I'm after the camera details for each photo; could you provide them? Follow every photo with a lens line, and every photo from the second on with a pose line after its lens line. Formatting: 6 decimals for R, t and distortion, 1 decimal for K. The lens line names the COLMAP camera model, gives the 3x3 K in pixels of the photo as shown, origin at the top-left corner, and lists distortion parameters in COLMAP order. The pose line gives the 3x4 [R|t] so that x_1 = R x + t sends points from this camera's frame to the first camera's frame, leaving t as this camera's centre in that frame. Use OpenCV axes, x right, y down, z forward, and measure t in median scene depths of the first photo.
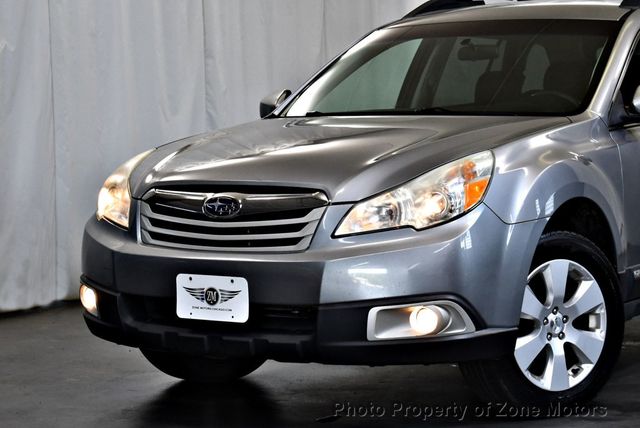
lens RADIAL K [[1705.1, 0, 319.5], [0, 1705.1, 214.0], [0, 0, 1]] dist [-0.010577, 0.000000]
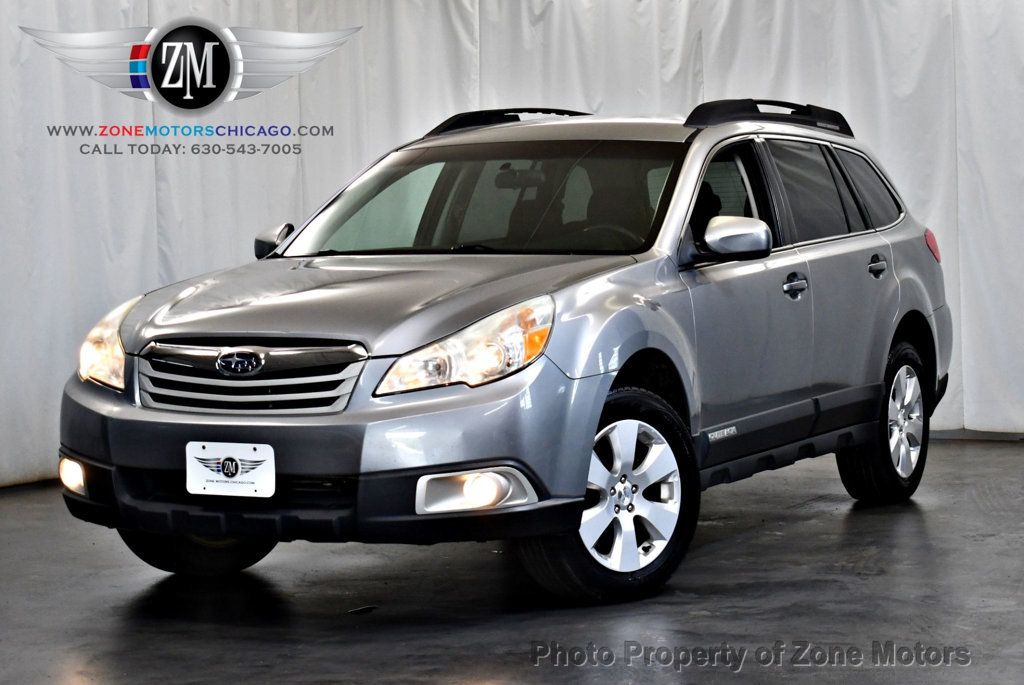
lens RADIAL K [[2280.0, 0, 516.0], [0, 2280.0, 344.8], [0, 0, 1]] dist [0.035210, 0.000000]
pose [[0.992965, -0.008657, 0.118089, -0.052393], [0.010523, 0.999829, -0.015189, 0.005408], [-0.117937, 0.016325, 0.992887, -0.146903]]
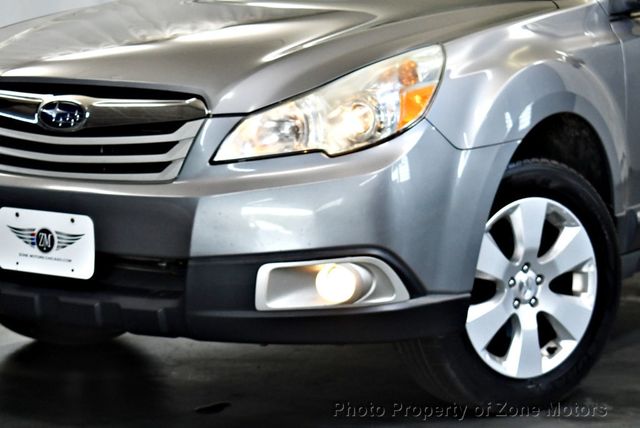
lens RADIAL K [[1939.5, 0, 320.8], [0, 1939.5, 214.1], [0, 0, 1]] dist [-0.014071, 0.000000]
pose [[0.999662, 0.022896, 0.012353, 0.040090], [-0.023562, 0.998112, 0.056729, -0.011072], [-0.011031, -0.057001, 0.998313, 0.176455]]
